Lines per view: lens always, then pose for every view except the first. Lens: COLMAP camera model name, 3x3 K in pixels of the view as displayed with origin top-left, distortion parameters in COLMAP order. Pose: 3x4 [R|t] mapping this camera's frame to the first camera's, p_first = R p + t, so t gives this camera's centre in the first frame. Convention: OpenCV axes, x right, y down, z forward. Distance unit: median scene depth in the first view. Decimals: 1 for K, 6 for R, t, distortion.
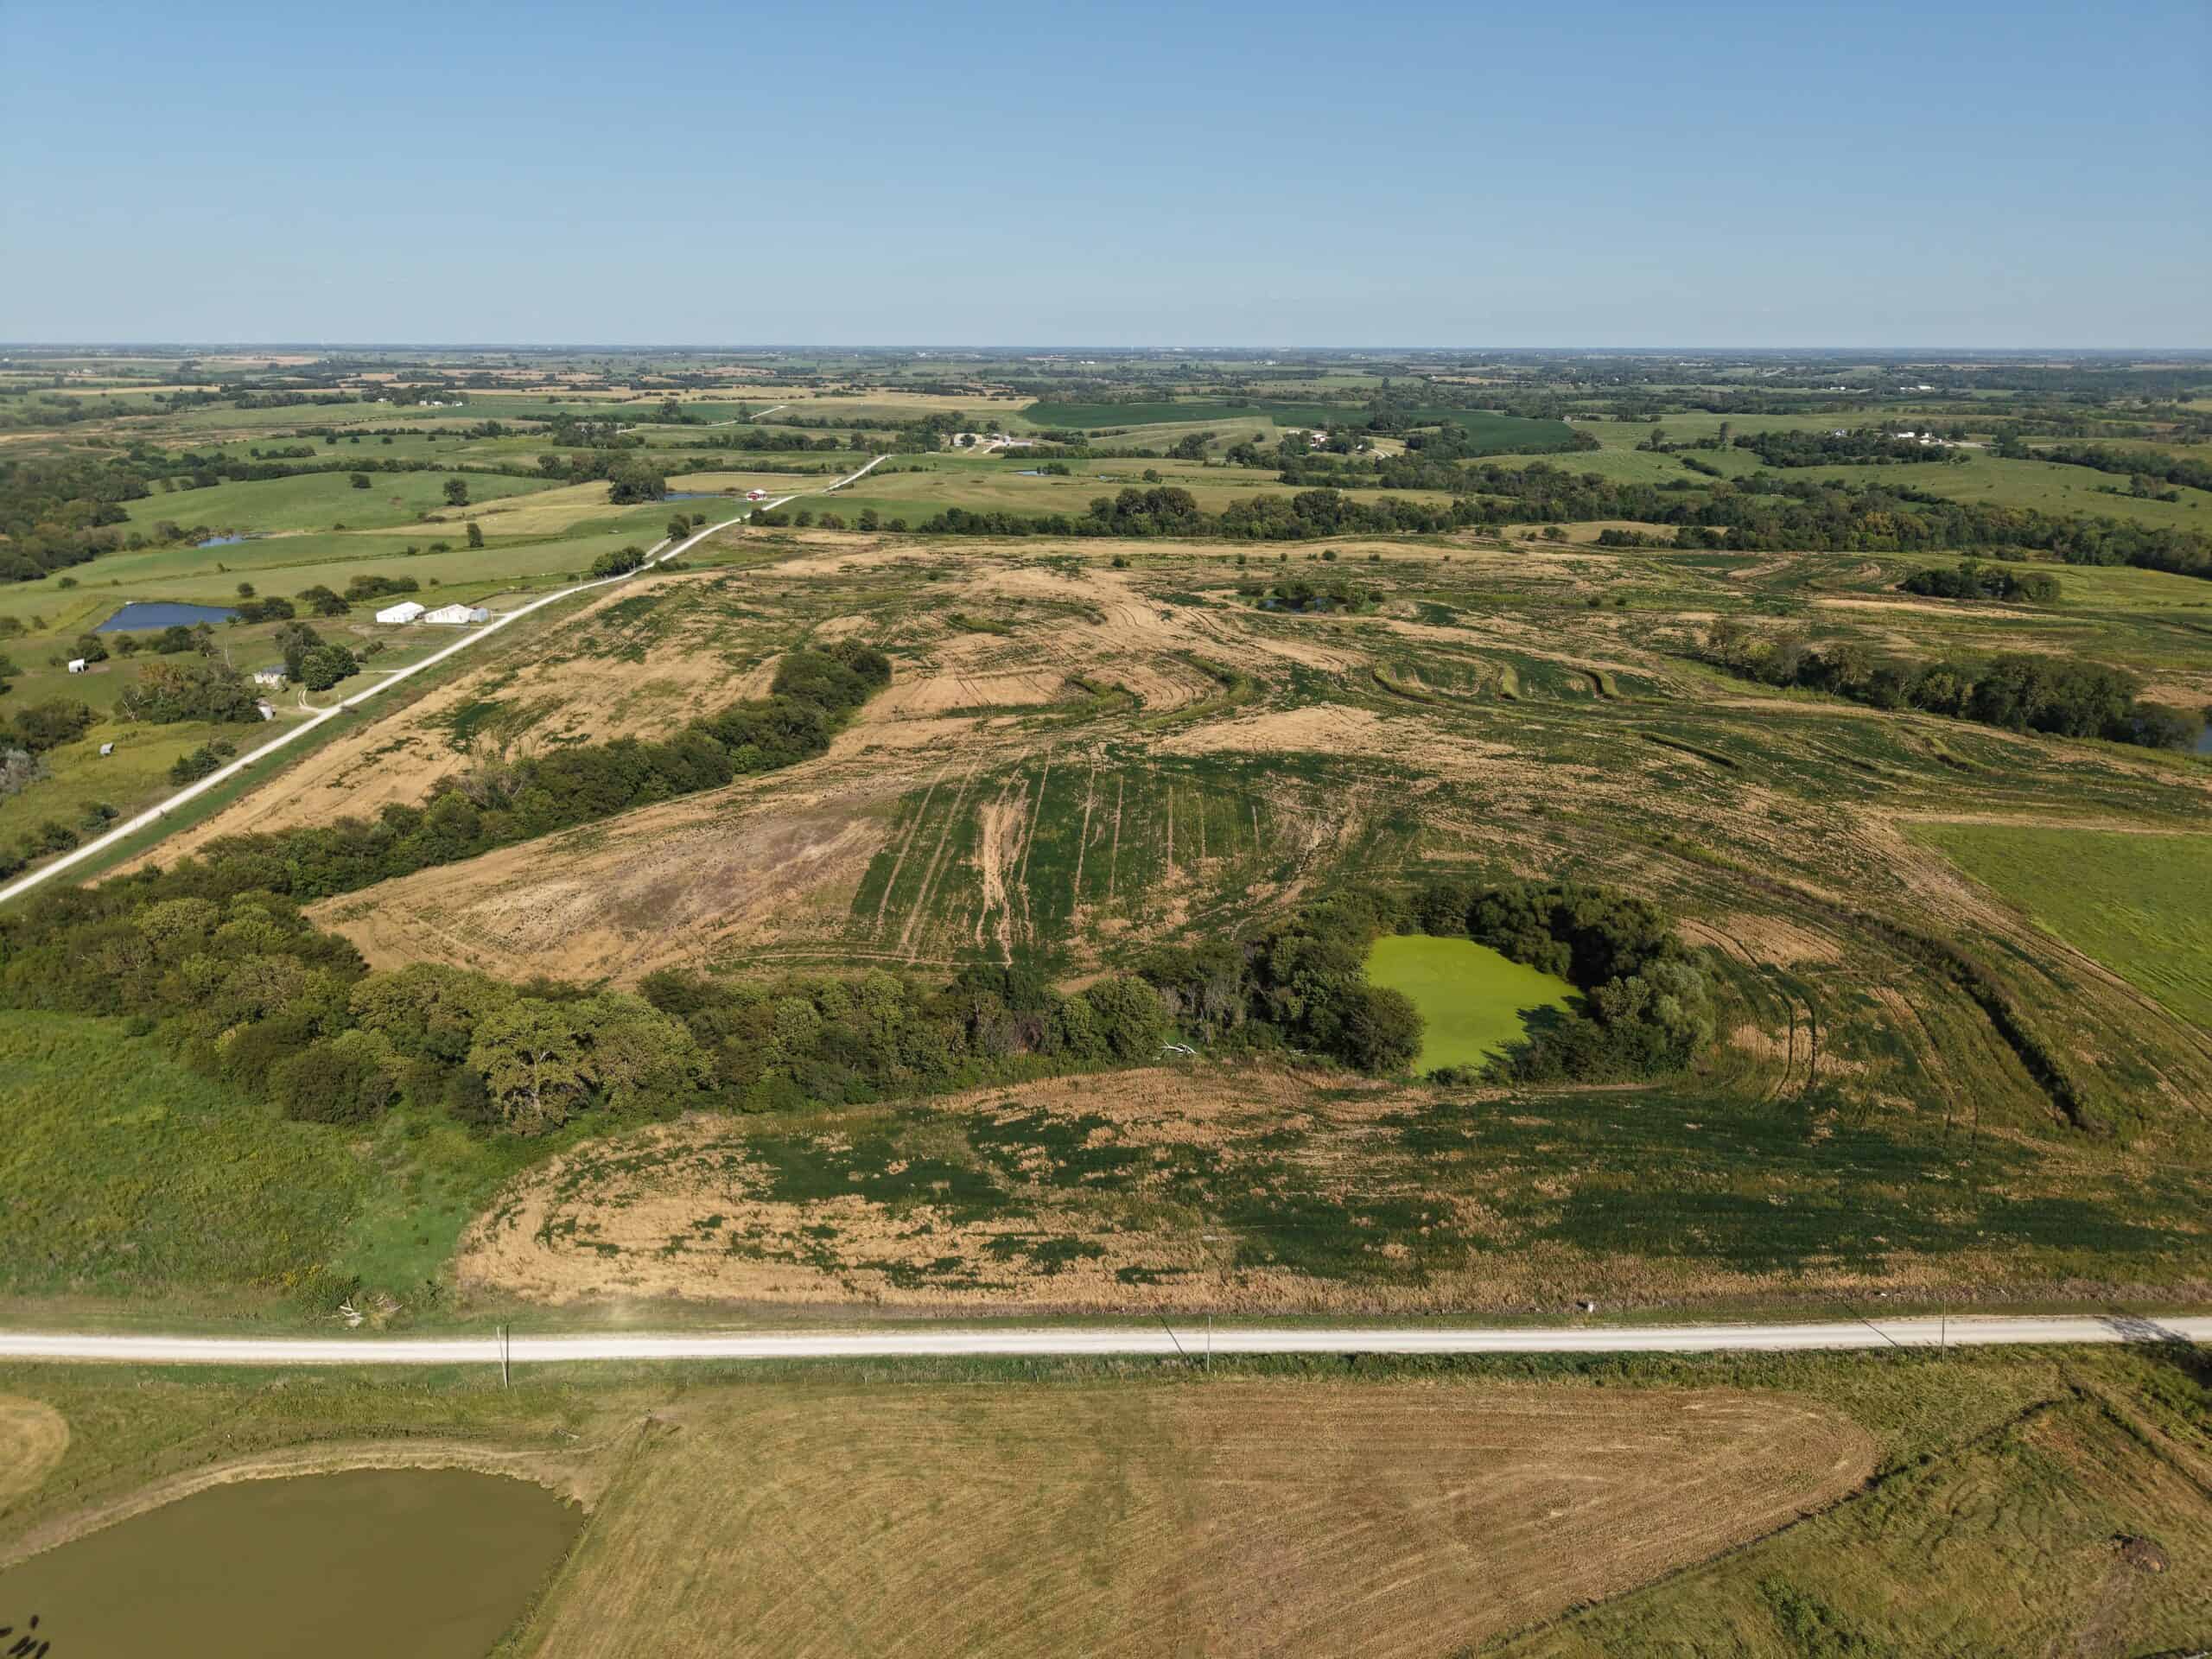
lens RADIAL K [[1487.5, 0, 1106.3], [0, 1487.5, 826.7], [0, 0, 1]] dist [0.019709, -0.016074]
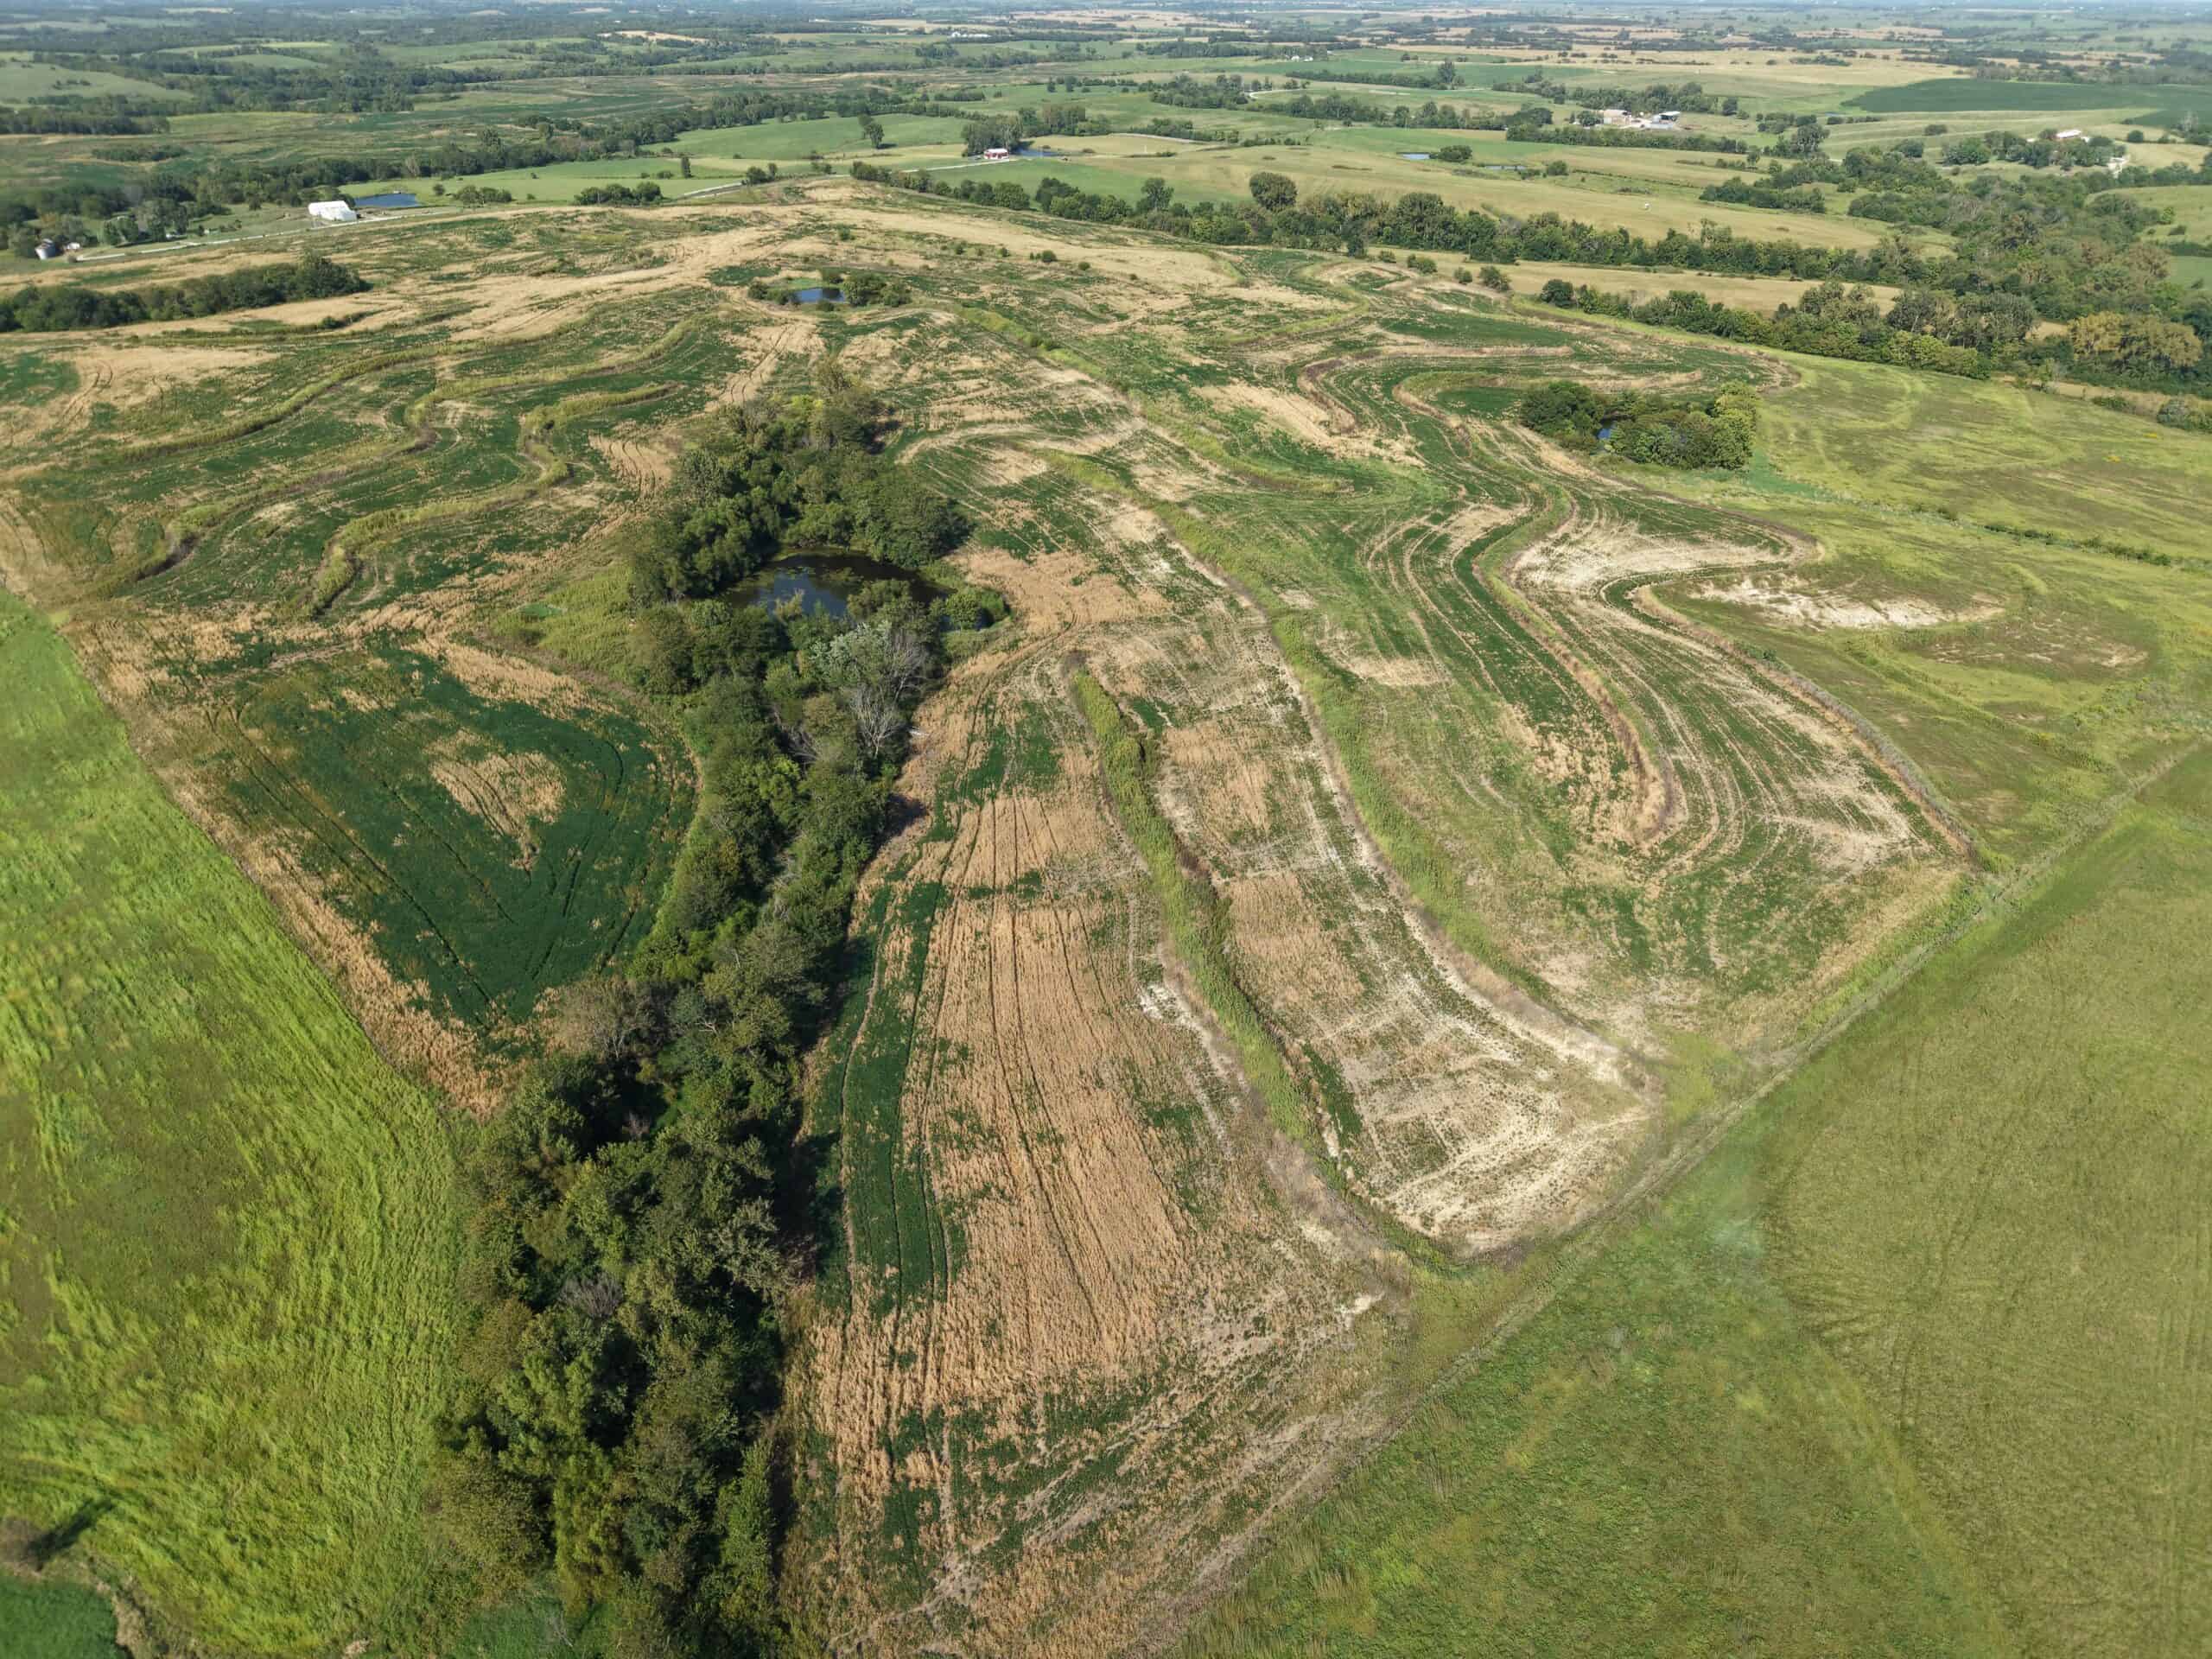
lens RADIAL K [[1487.5, 0, 1118.3], [0, 1487.5, 834.0], [0, 0, 1]] dist [0.019709, -0.016074]
pose [[0.705977, 0.350761, -0.615275, 1.669311], [-0.222866, 0.934636, 0.277104, -0.237667], [0.672255, -0.058505, 0.738005, 0.729570]]
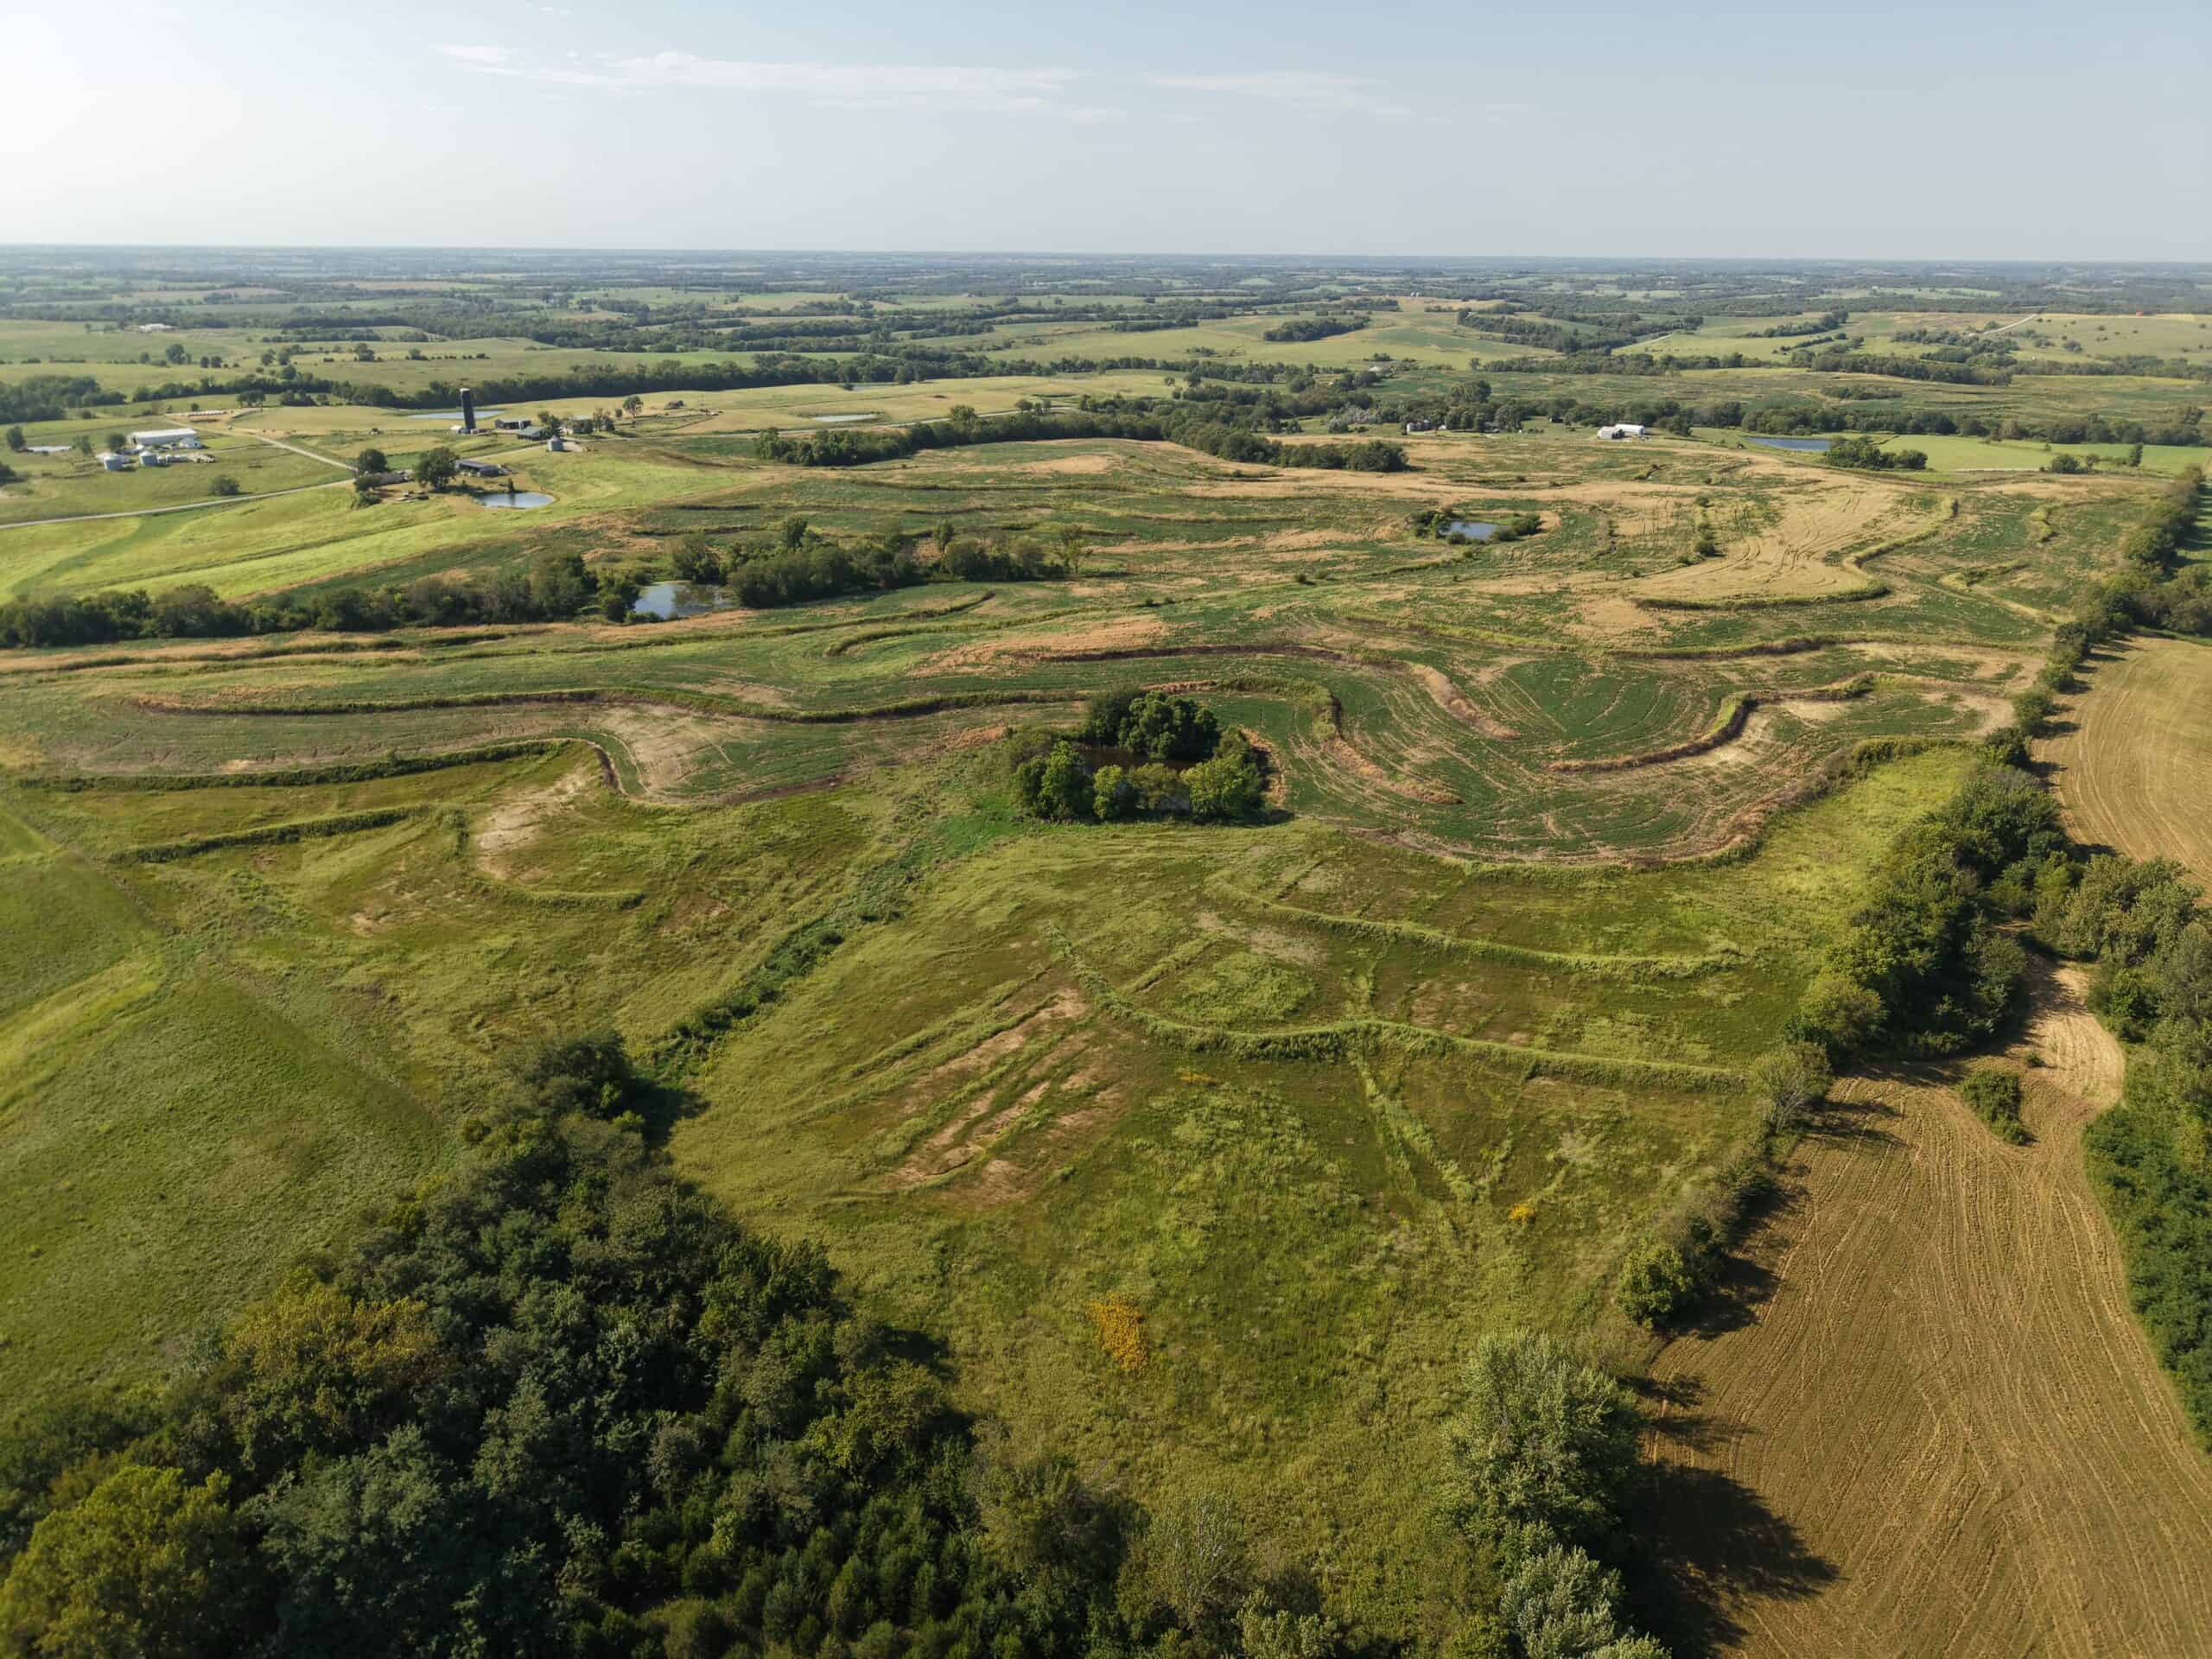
lens RADIAL K [[1487.5, 0, 1111.1], [0, 1487.5, 823.4], [0, 0, 1]] dist [0.019709, -0.016074]
pose [[-0.592018, 0.284640, -0.753986, 1.846747], [-0.258932, 0.818775, 0.512408, -0.743185], [0.763197, 0.498586, -0.411027, 2.273038]]
